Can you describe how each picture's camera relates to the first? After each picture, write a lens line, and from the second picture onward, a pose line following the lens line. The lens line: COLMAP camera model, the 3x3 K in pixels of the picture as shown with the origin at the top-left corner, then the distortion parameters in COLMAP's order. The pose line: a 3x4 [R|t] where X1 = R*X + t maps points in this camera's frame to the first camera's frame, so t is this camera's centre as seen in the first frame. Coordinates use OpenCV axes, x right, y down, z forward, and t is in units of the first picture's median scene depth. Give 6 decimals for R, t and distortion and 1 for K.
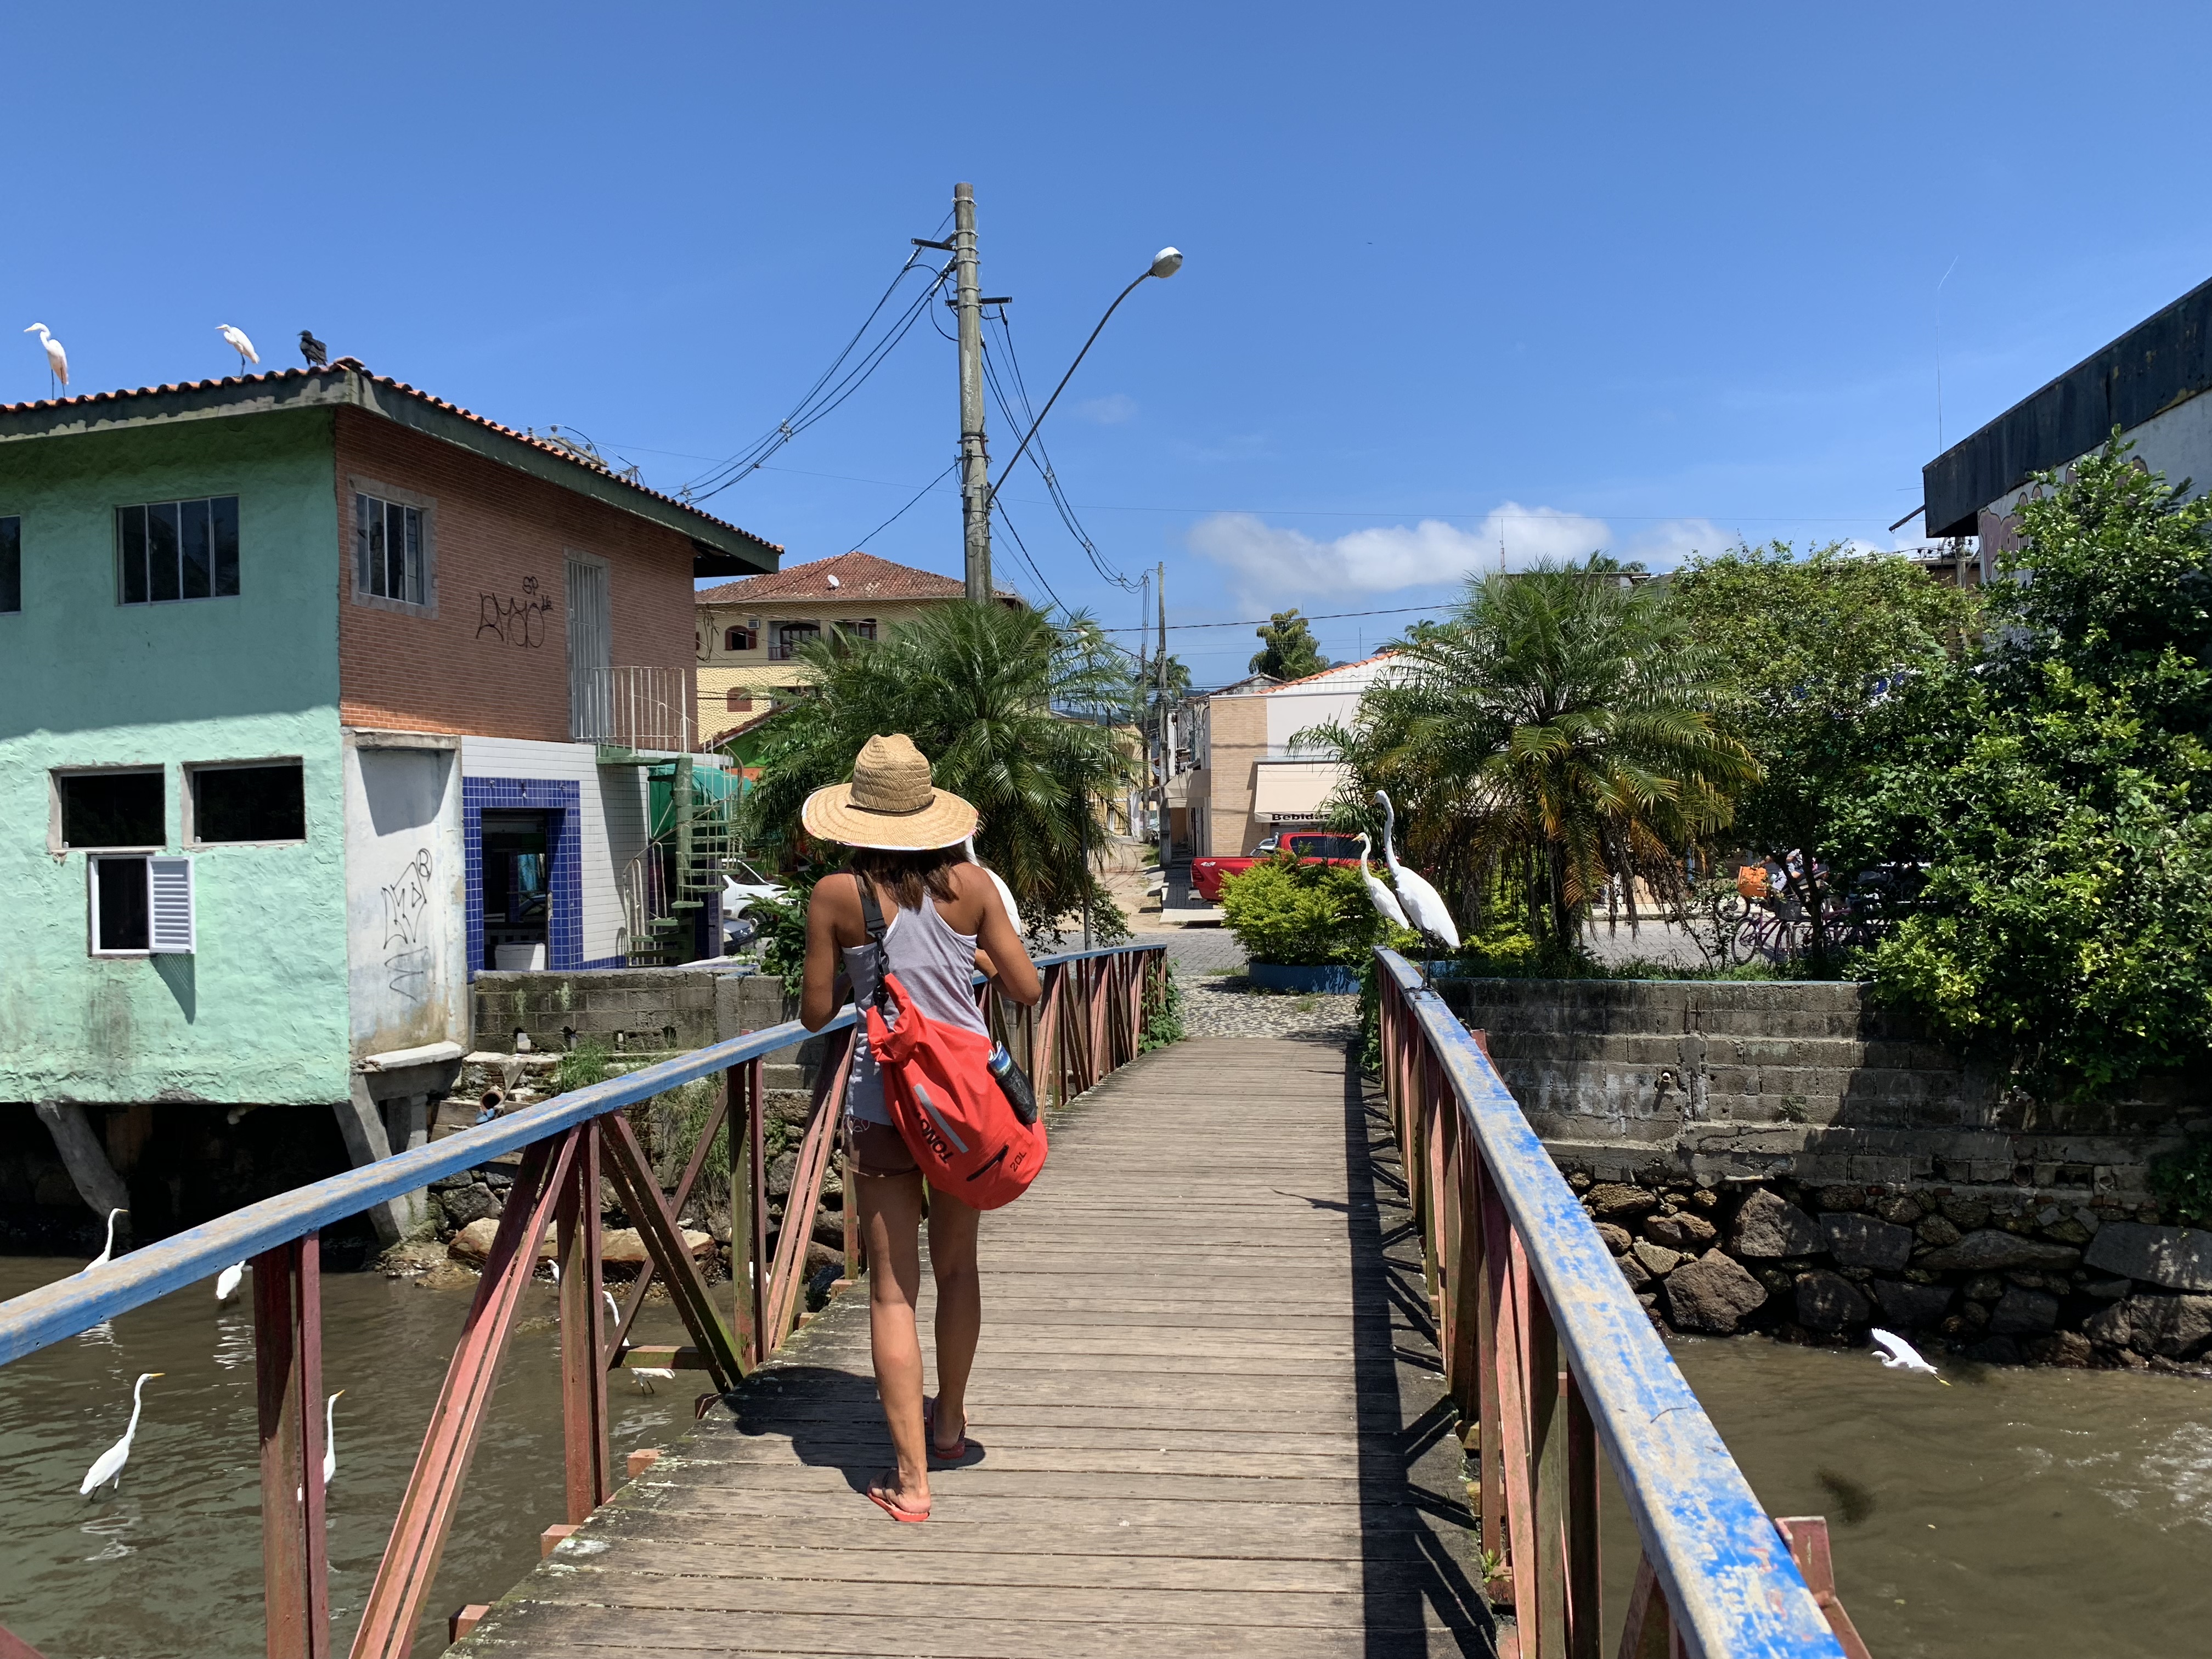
lens RADIAL K [[1634.1, 0, 1106.0], [0, 1634.1, 829.5], [0, 0, 1]] dist [0.113774, -0.294708]
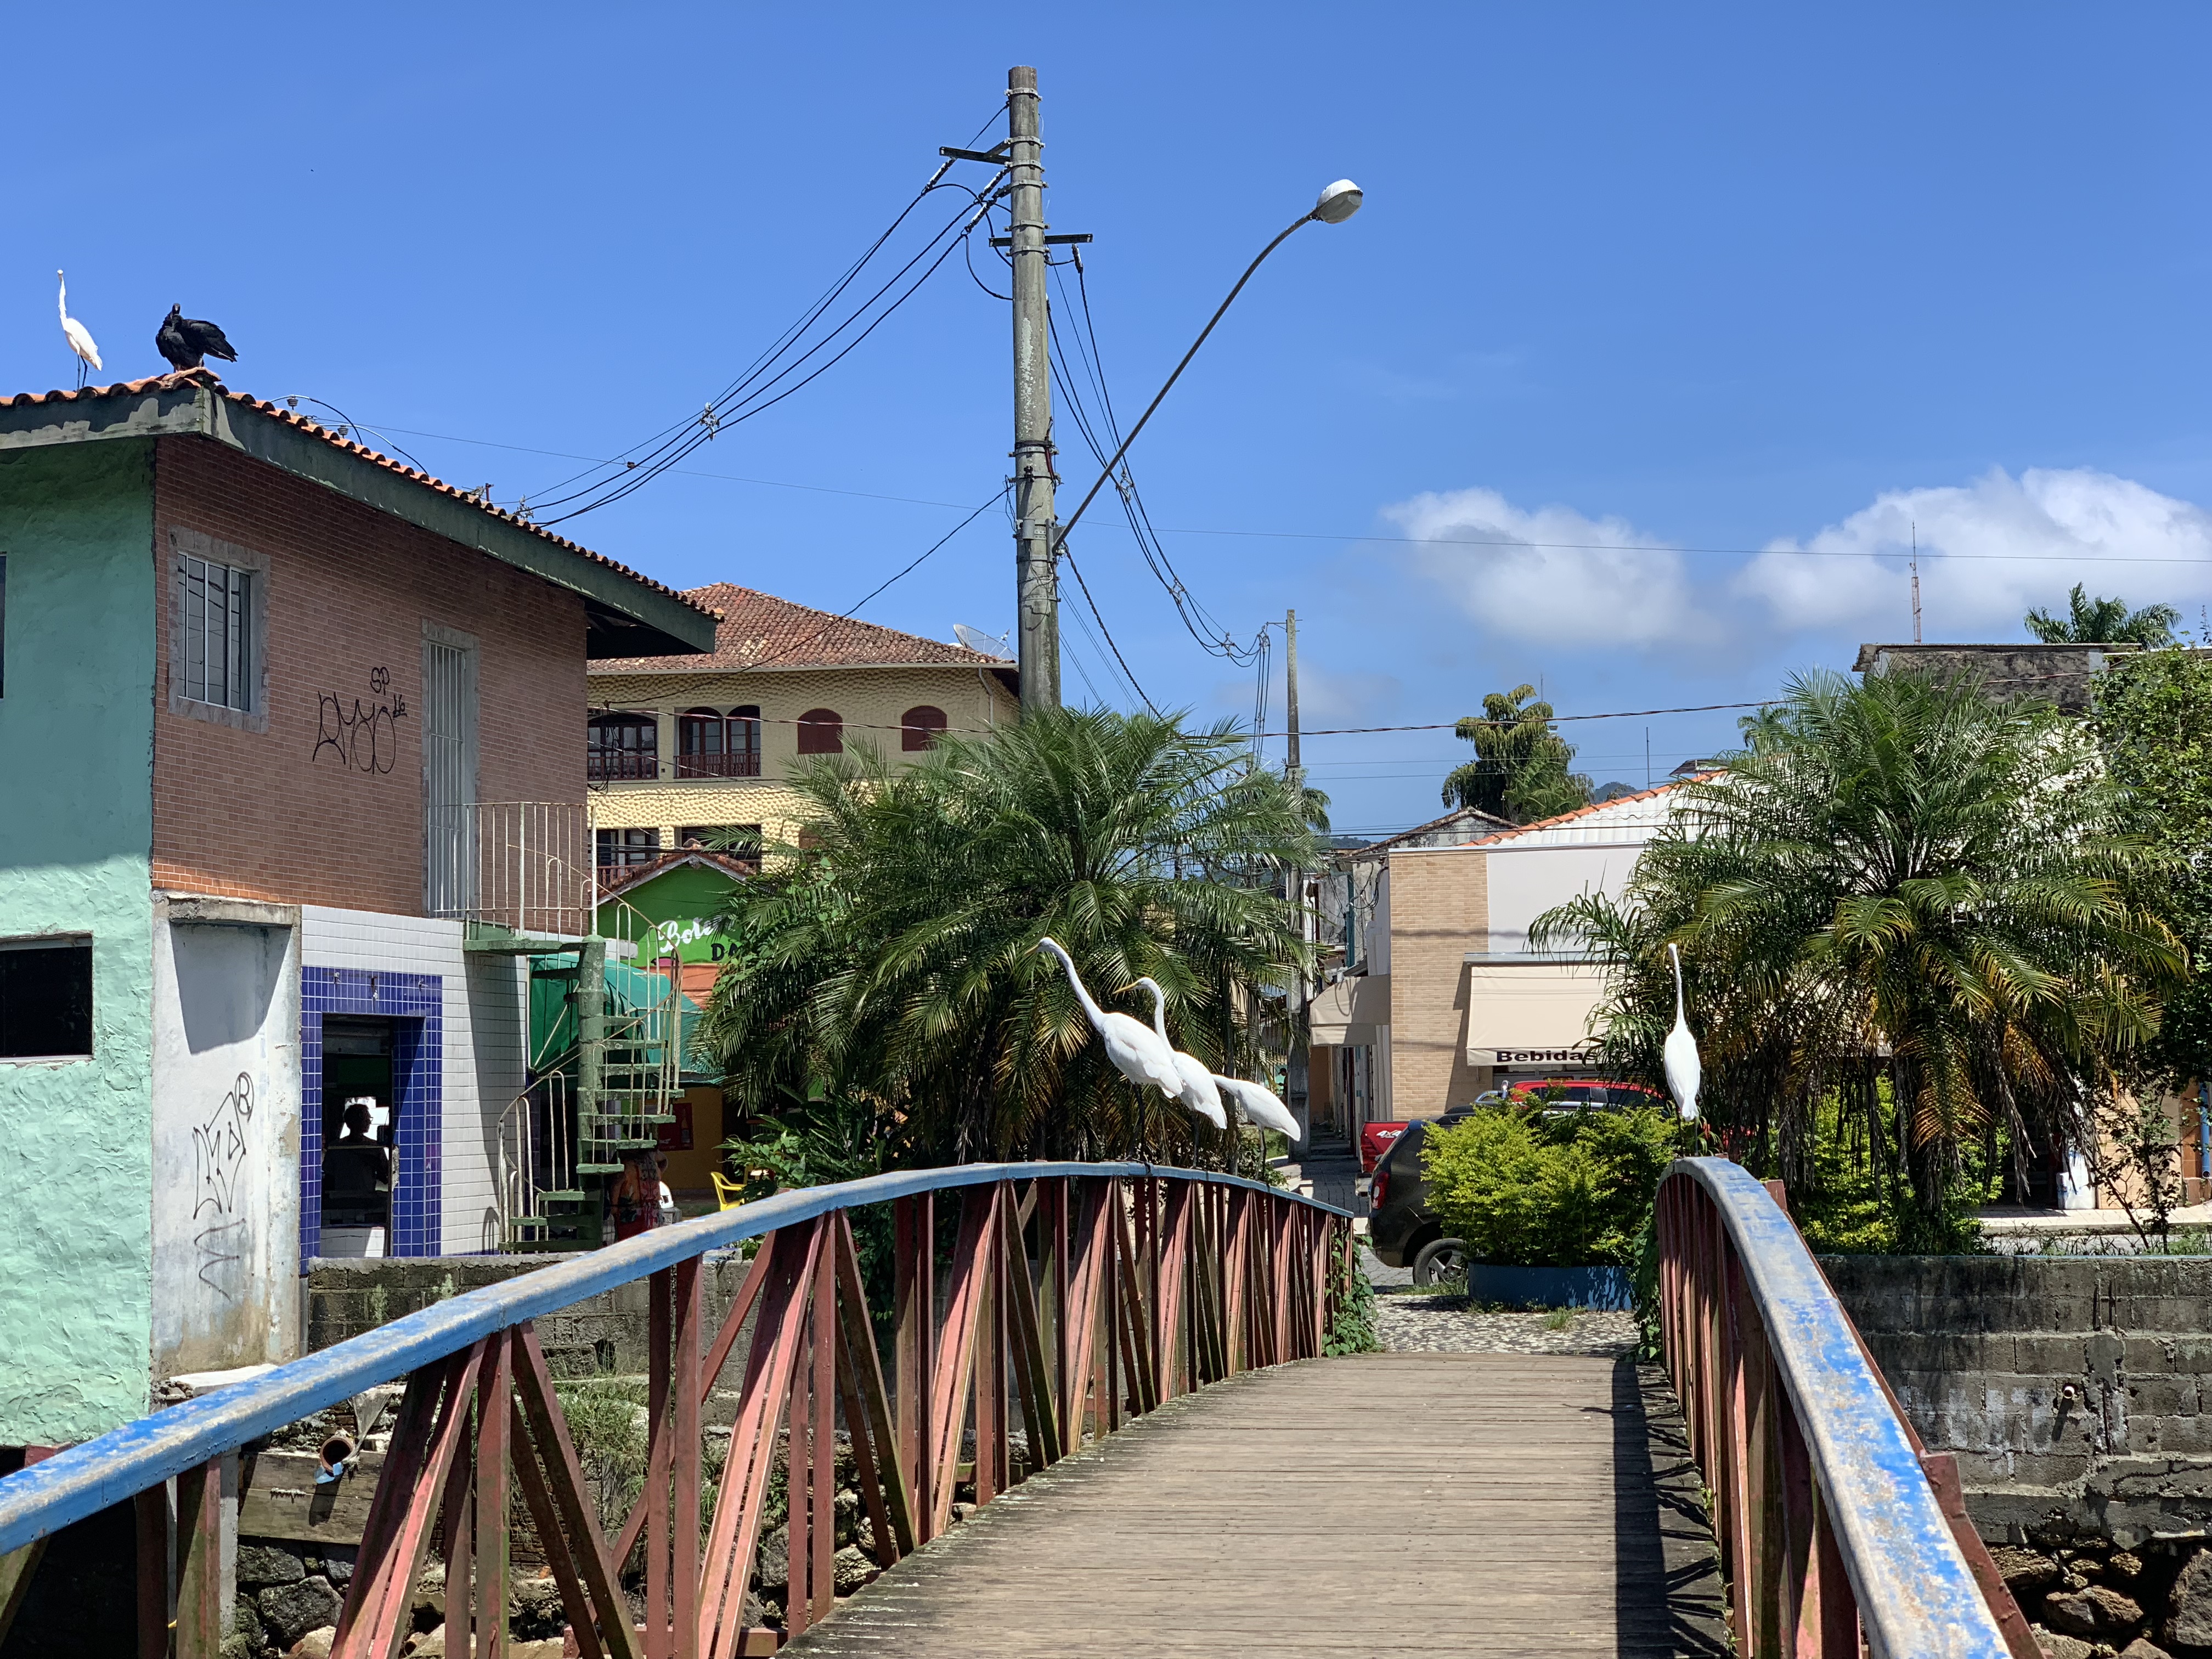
lens RADIAL K [[3722.8, 0, 1106.0], [0, 3722.8, 829.5], [0, 0, 1]] dist [0.010616, 0.030720]
pose [[0.999983, 0.004323, 0.003808, -0.068199], [-0.003980, 0.996292, -0.085939, 0.042040], [-0.004166, 0.085923, 0.996293, -0.521576]]
